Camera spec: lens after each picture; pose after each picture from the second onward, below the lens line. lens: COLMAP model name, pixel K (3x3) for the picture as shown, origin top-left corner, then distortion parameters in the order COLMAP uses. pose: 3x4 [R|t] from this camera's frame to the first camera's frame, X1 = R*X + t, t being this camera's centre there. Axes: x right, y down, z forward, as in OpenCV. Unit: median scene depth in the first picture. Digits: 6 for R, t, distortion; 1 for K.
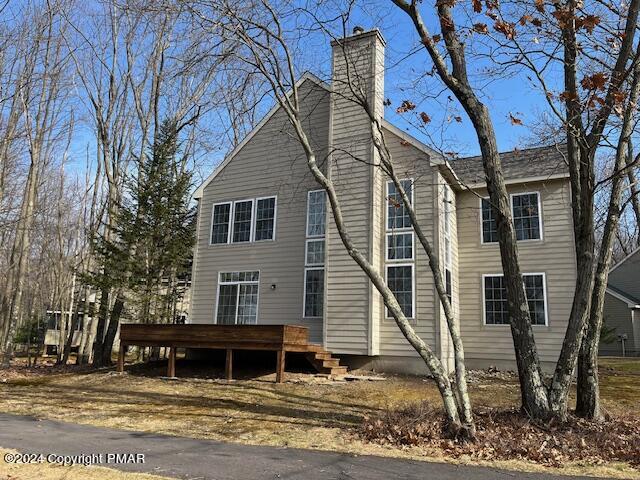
lens RADIAL K [[483.3, 0, 323.0], [0, 483.3, 240.3], [0, 0, 1]] dist [0.027537, 0.011424]
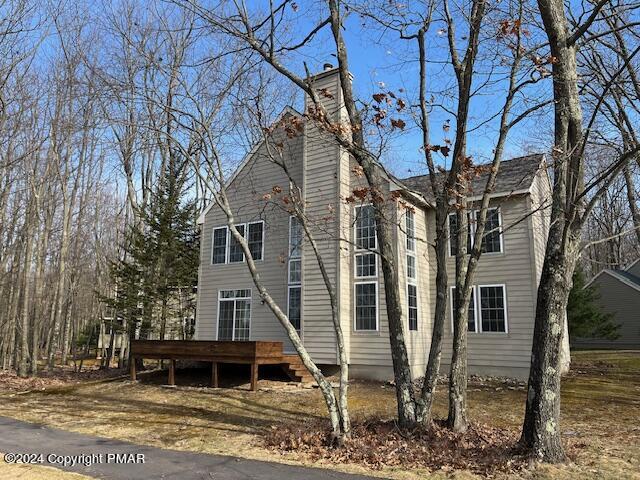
lens RADIAL K [[483.3, 0, 317.7], [0, 483.3, 241.2], [0, 0, 1]] dist [0.027537, 0.011424]
pose [[0.992233, -0.044749, -0.116064, 0.184353], [0.046918, 0.998770, 0.016018, -0.066864], [0.115204, -0.021339, 0.993113, -0.114993]]
